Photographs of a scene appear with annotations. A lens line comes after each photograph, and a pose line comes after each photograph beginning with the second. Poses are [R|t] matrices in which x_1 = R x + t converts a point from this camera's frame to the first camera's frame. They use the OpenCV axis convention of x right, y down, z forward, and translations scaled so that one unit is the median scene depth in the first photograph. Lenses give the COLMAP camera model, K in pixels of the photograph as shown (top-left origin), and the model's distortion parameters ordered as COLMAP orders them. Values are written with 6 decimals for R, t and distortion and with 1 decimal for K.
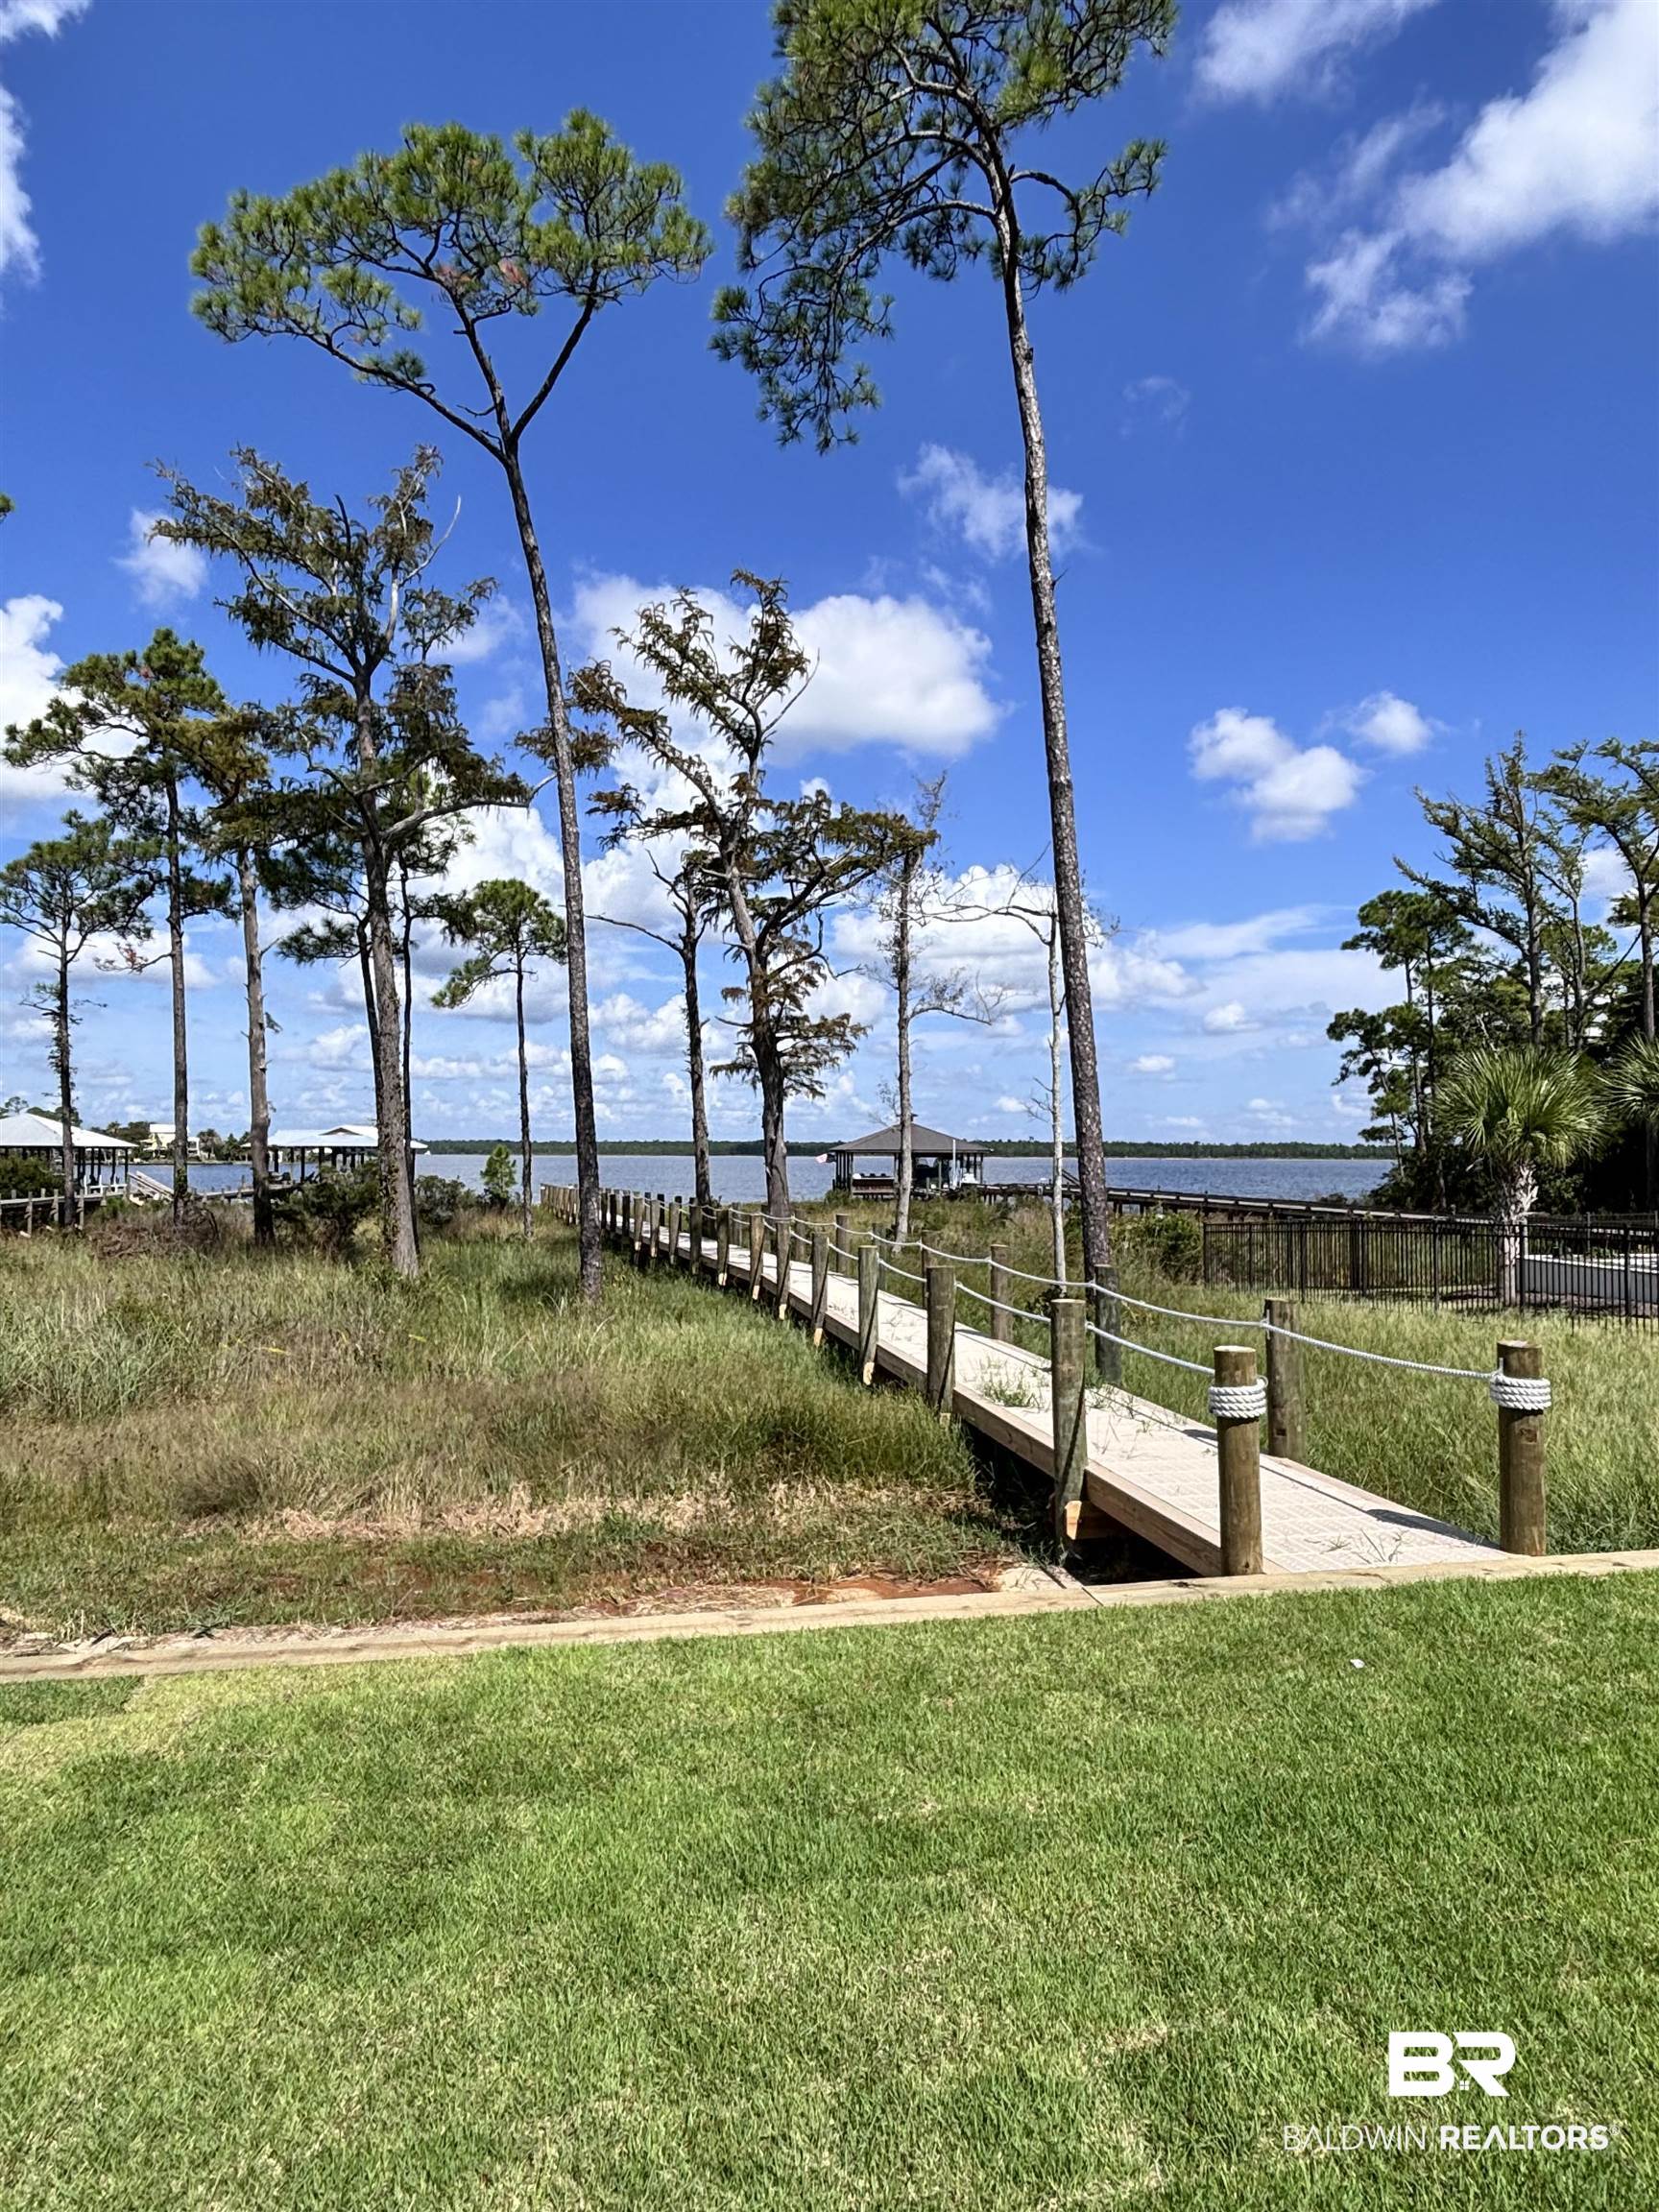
lens RADIAL K [[1289.7, 0, 832.6], [0, 1289.7, 1108.2], [0, 0, 1]] dist [0.000143, -0.001228]
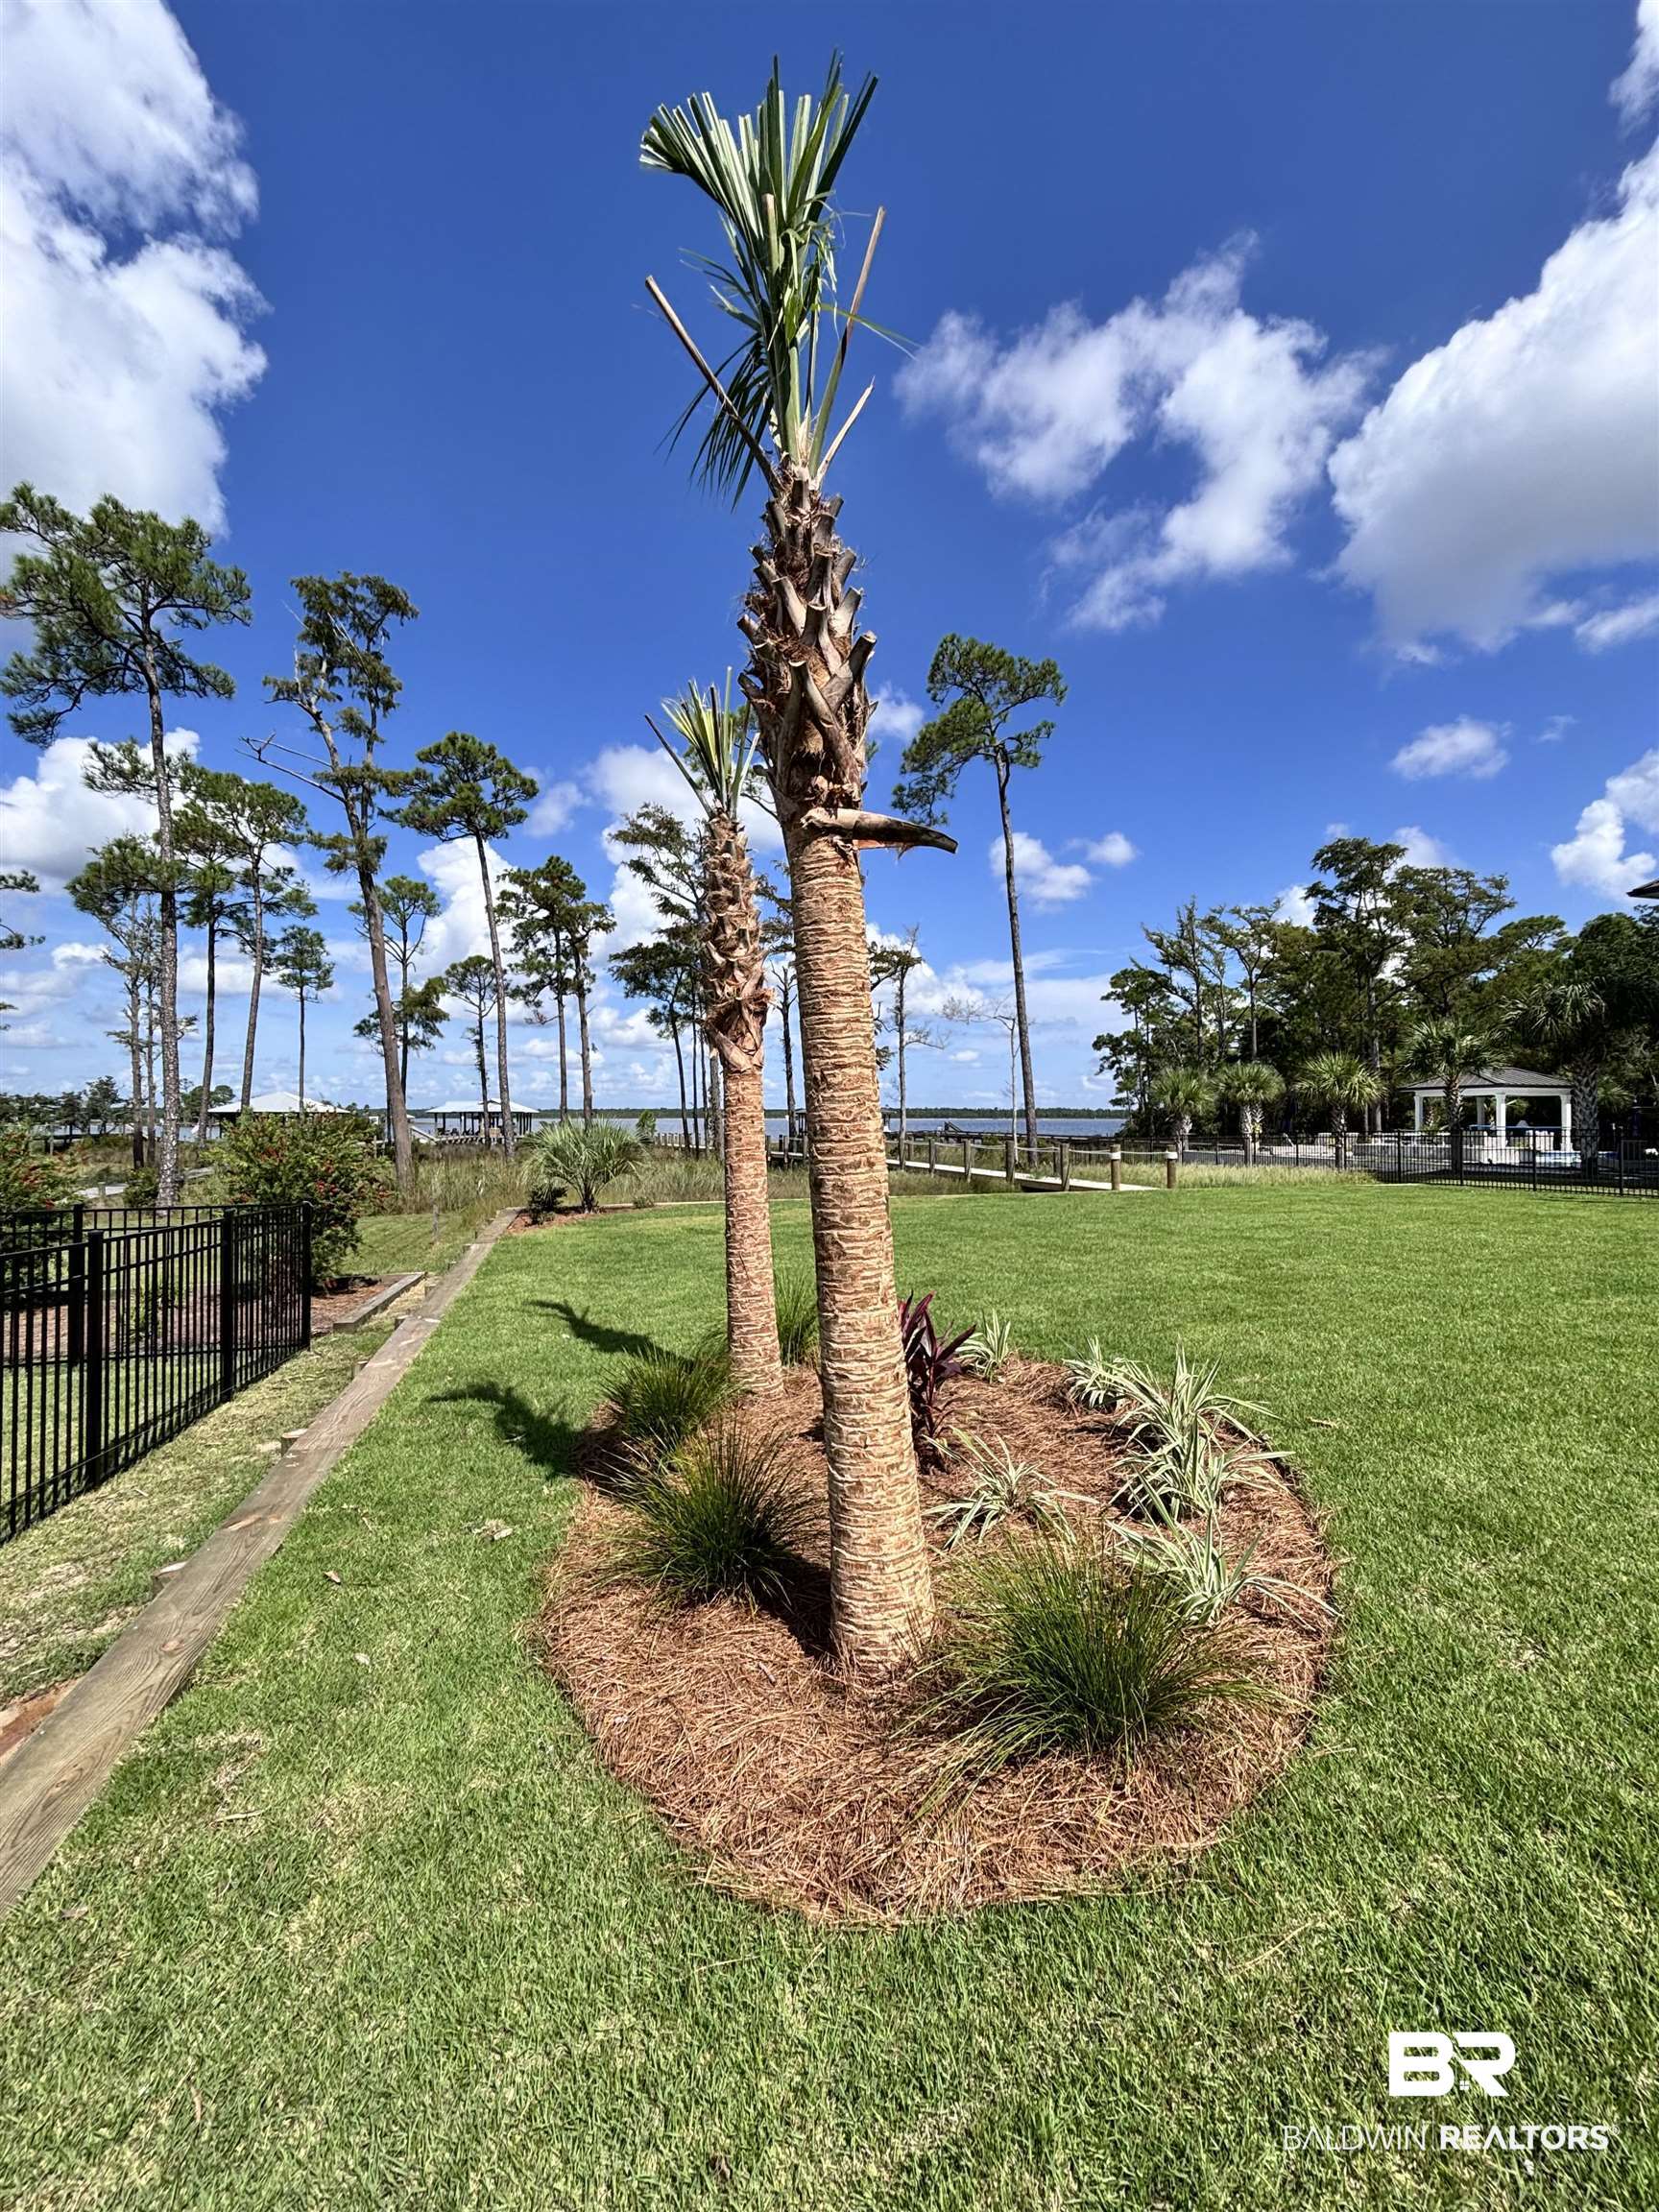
lens RADIAL K [[901.4, 0, 827.5], [0, 901.4, 1109.2], [0, 0, 1]] dist [0.000036, 0.000740]
pose [[0.995445, -0.004137, 0.095243, -0.132928], [0.001635, 0.999652, 0.026329, -0.005236], [-0.095319, -0.026053, 0.995106, -0.277996]]
